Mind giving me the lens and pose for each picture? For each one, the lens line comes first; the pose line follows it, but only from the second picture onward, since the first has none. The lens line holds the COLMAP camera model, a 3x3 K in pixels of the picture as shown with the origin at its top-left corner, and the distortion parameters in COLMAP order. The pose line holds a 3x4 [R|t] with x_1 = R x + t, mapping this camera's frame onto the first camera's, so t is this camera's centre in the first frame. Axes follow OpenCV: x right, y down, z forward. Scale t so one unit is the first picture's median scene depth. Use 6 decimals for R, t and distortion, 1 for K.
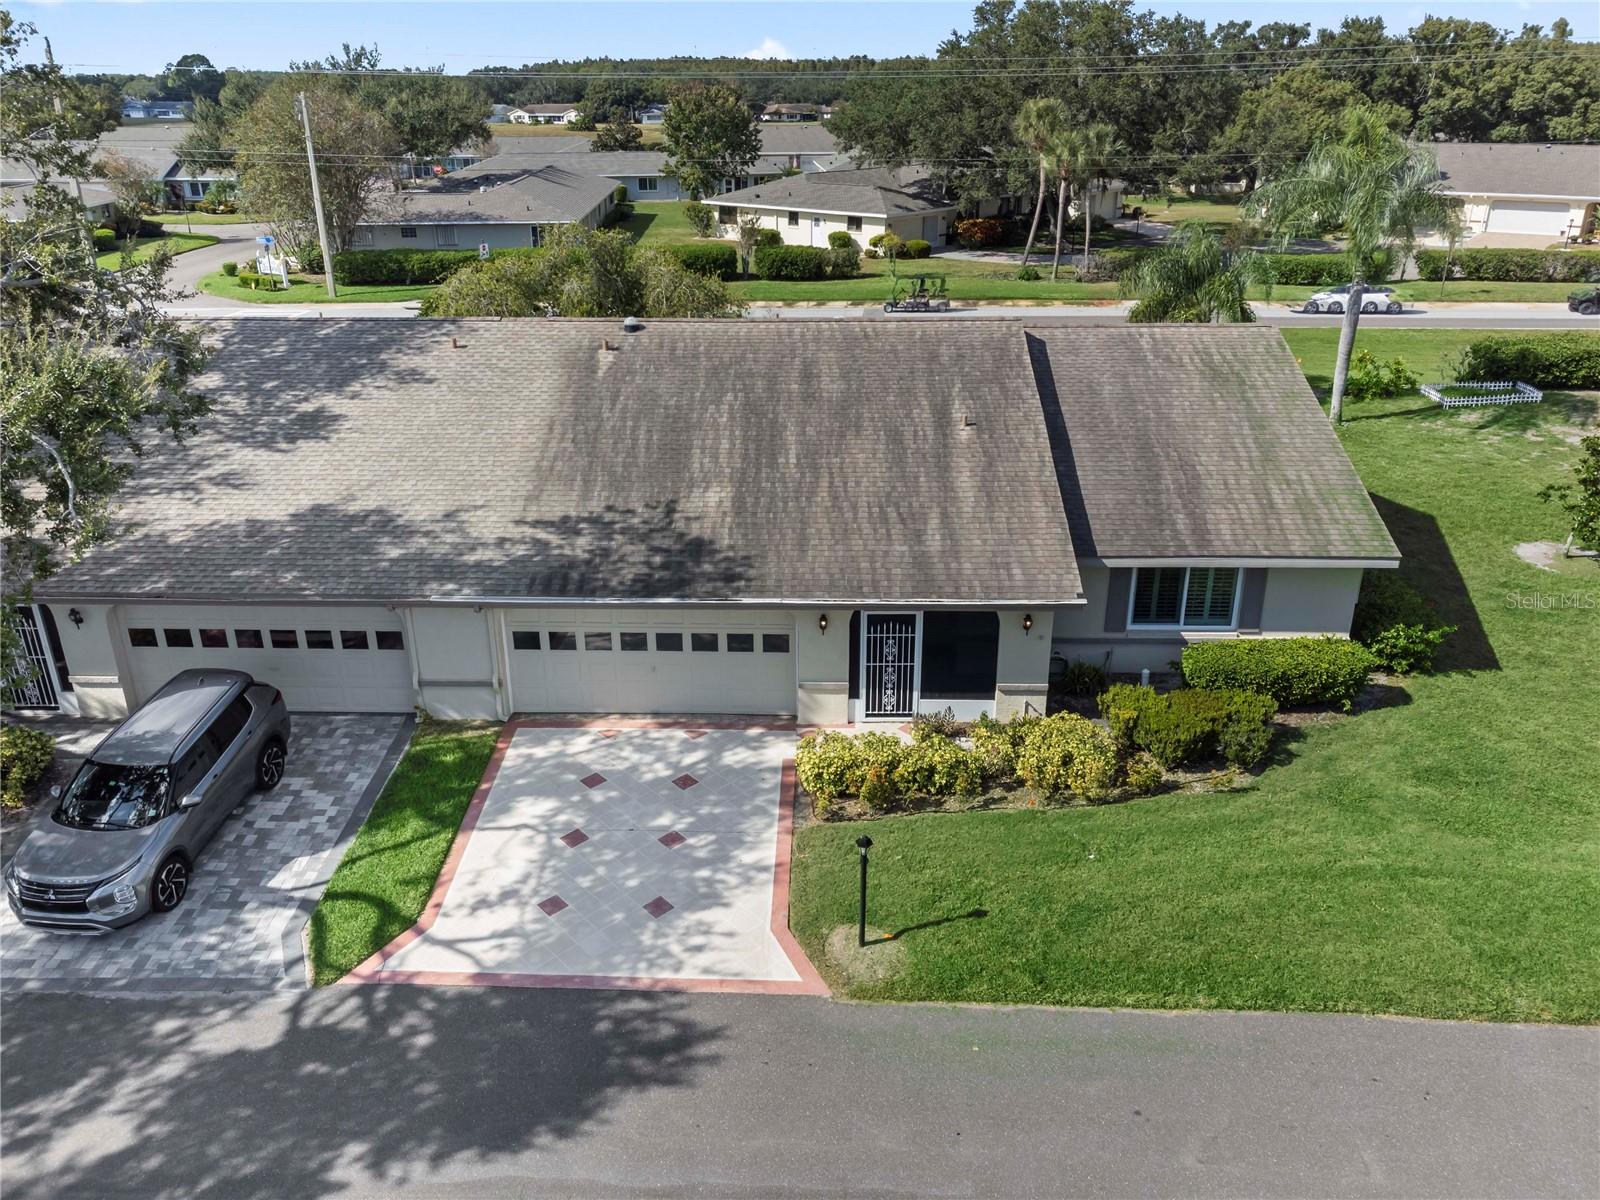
lens RADIAL K [[1153.0, 0, 800.0], [0, 1153.0, 600.0], [0, 0, 1]] dist [-0.001489, 0.023979]
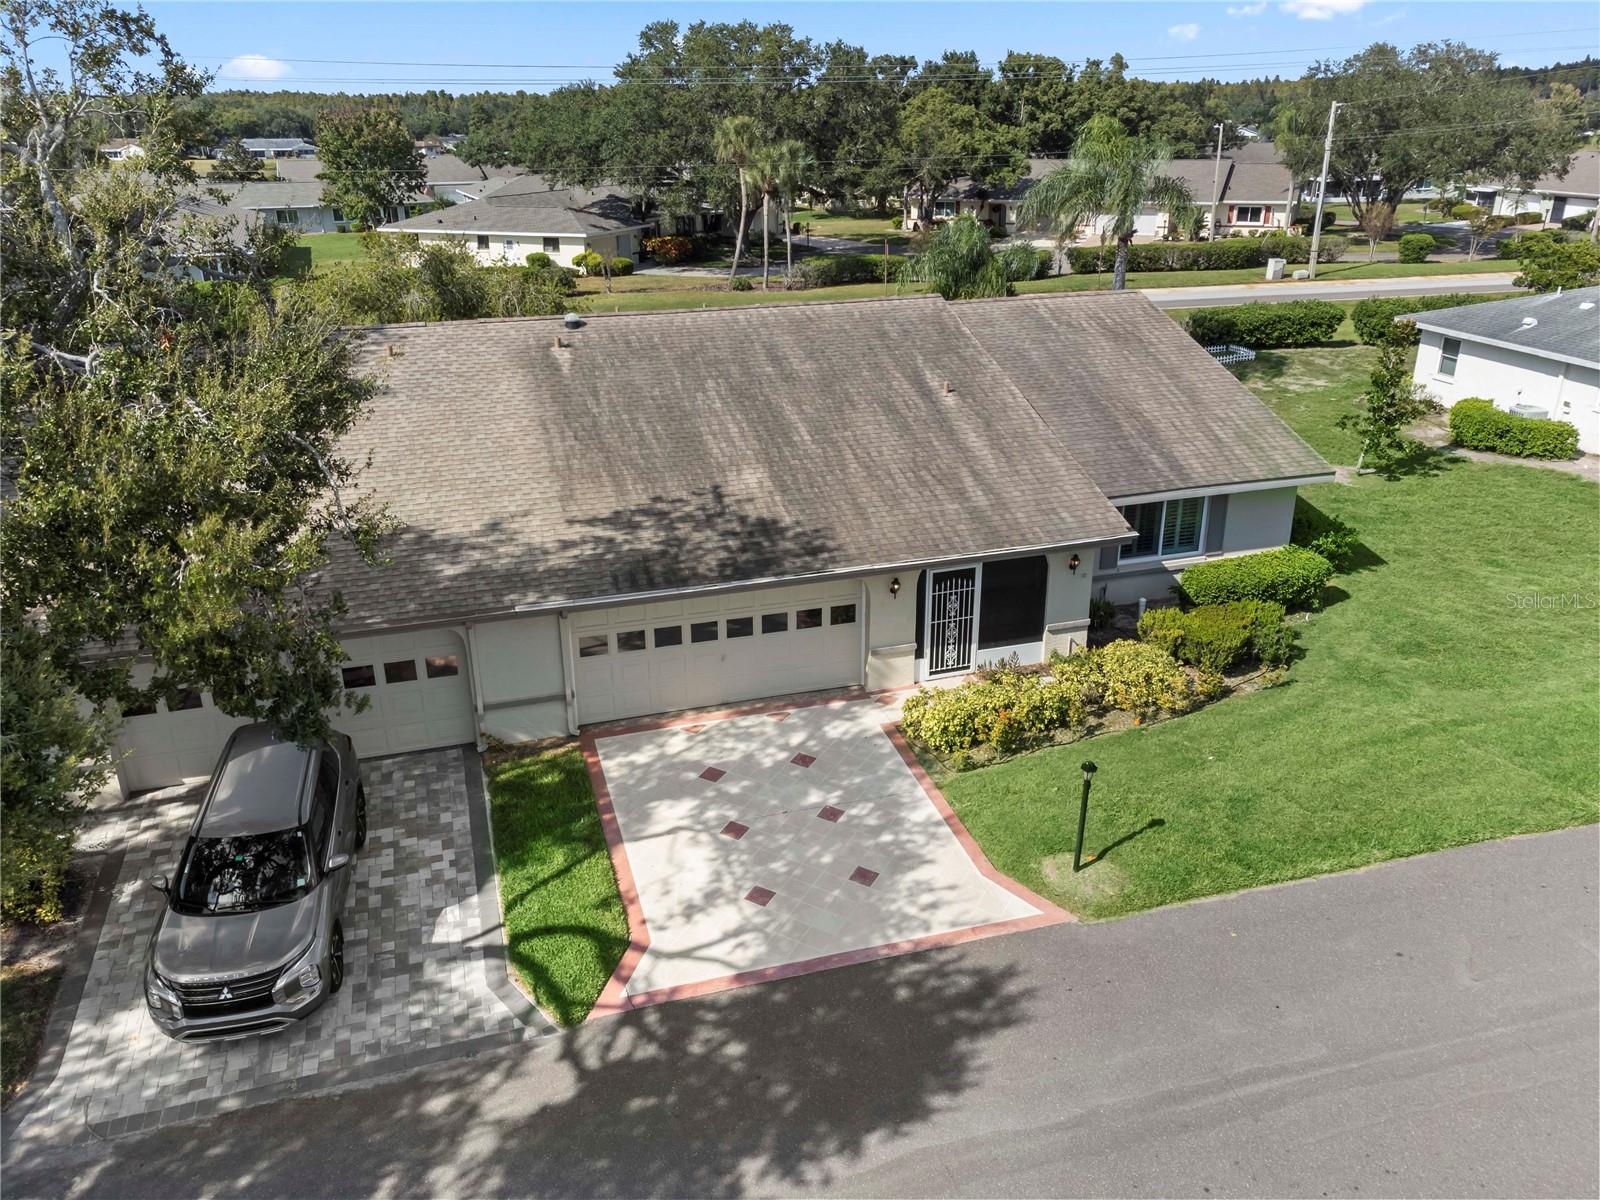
lens RADIAL K [[1129.2, 0, 800.0], [0, 1129.2, 600.0], [0, 0, 1]] dist [-0.004618, 0.023279]
pose [[0.951504, -0.126091, 0.280609, -0.335510], [0.130283, 0.991470, 0.003744, 0.016596], [-0.278688, 0.032996, 0.959815, 0.065704]]
